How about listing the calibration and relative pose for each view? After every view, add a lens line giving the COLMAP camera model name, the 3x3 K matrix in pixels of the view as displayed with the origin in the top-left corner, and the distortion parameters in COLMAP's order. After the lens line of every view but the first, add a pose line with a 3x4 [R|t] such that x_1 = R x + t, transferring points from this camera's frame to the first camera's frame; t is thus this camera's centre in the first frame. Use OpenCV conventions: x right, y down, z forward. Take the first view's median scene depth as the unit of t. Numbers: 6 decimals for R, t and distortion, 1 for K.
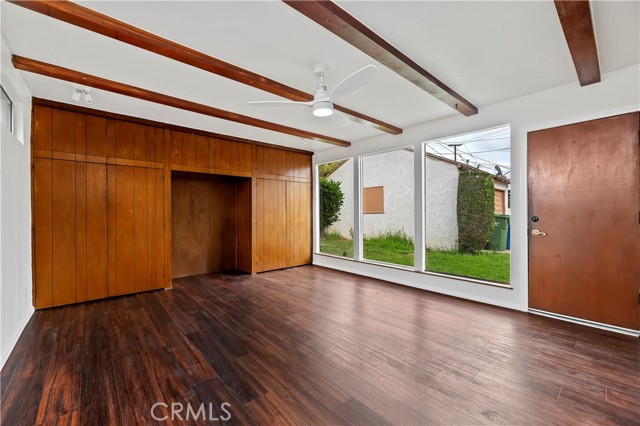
lens RADIAL K [[262.2, 0, 317.9], [0, 262.2, 216.3], [0, 0, 1]] dist [-0.001050, -0.000139]
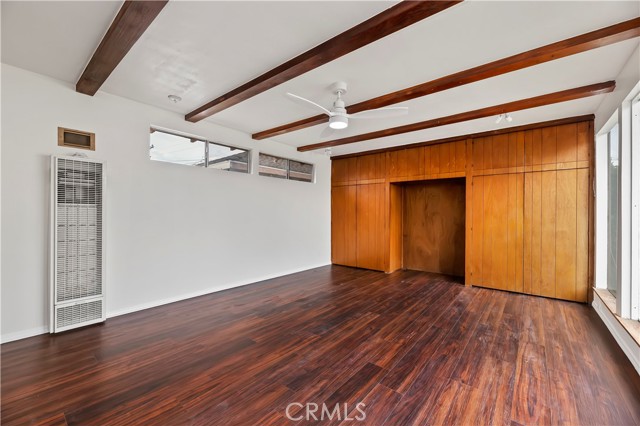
lens RADIAL K [[262.2, 0, 317.9], [0, 262.2, 216.3], [0, 0, 1]] dist [-0.001050, -0.000139]
pose [[0.166583, 0.013658, -0.985933, 0.630947], [-0.020587, 0.999734, 0.010371, -0.014101], [0.985812, 0.018570, 0.166820, 0.412785]]
